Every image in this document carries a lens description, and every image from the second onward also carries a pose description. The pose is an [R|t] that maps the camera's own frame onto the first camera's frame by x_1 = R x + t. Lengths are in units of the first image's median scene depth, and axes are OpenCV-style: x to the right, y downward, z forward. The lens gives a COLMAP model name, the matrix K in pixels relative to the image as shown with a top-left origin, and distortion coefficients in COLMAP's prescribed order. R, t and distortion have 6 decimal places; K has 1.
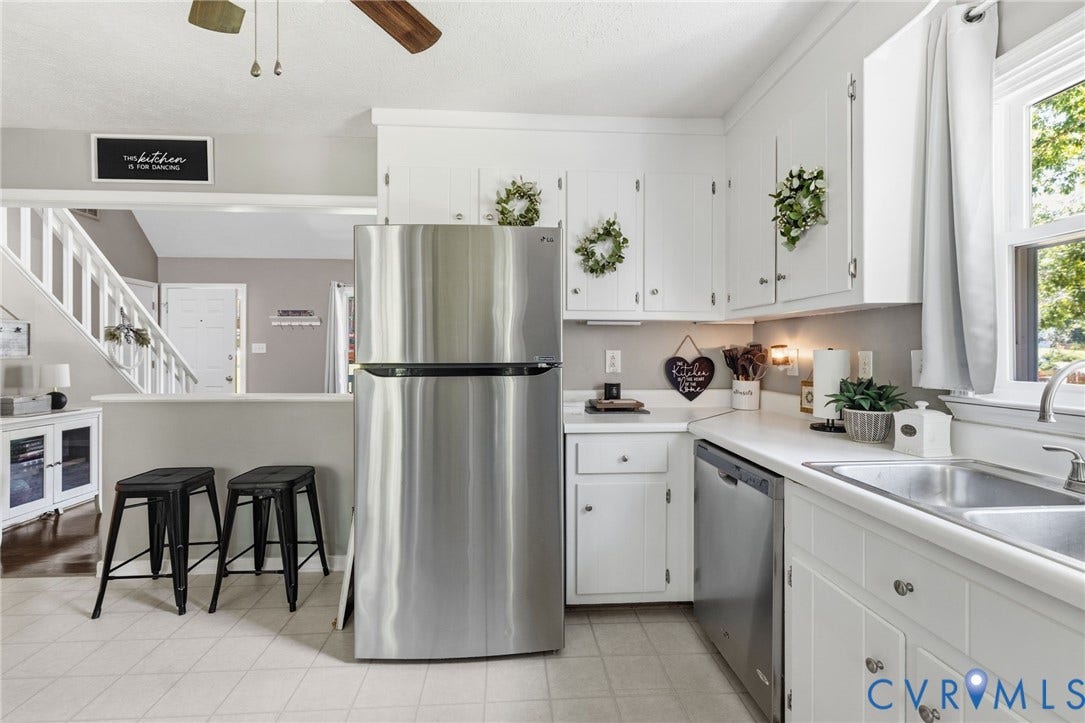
lens RADIAL K [[473.7, 0, 544.2], [0, 473.7, 357.4], [0, 0, 1]] dist [-0.003227, 0.001575]
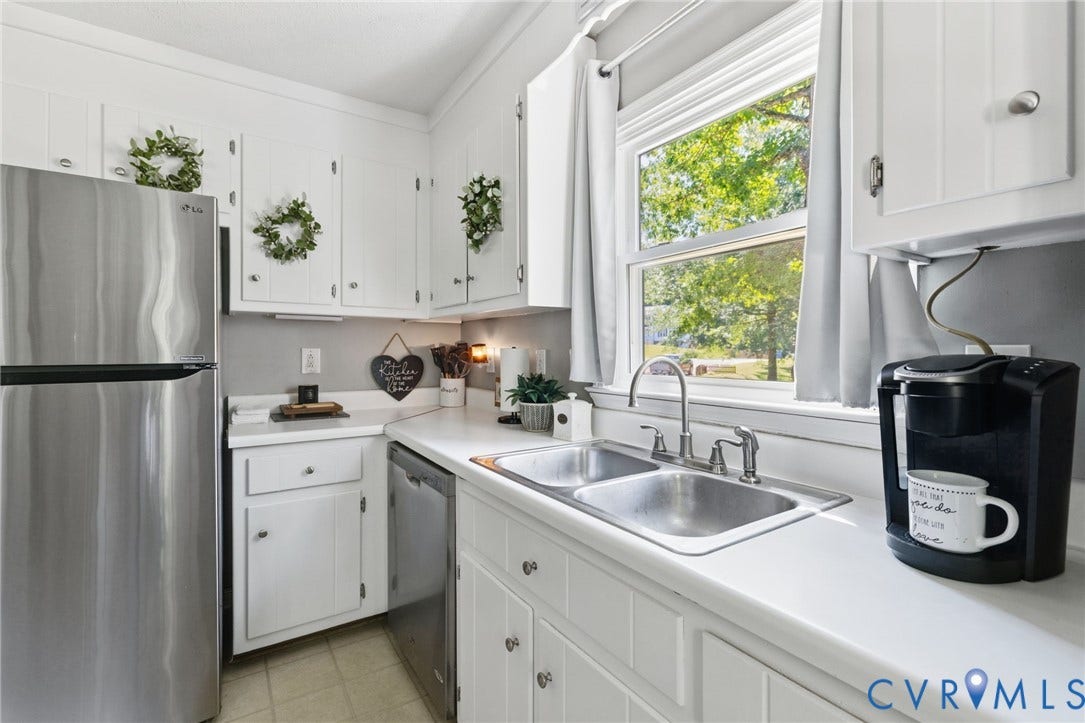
lens RADIAL K [[473.7, 0, 538.0], [0, 473.7, 356.5], [0, 0, 1]] dist [-0.003227, 0.001575]
pose [[0.872511, -0.005200, 0.488567, 0.111659], [0.004741, 0.999986, 0.002177, 0.000497], [-0.488572, 0.000416, 0.872524, 0.019144]]
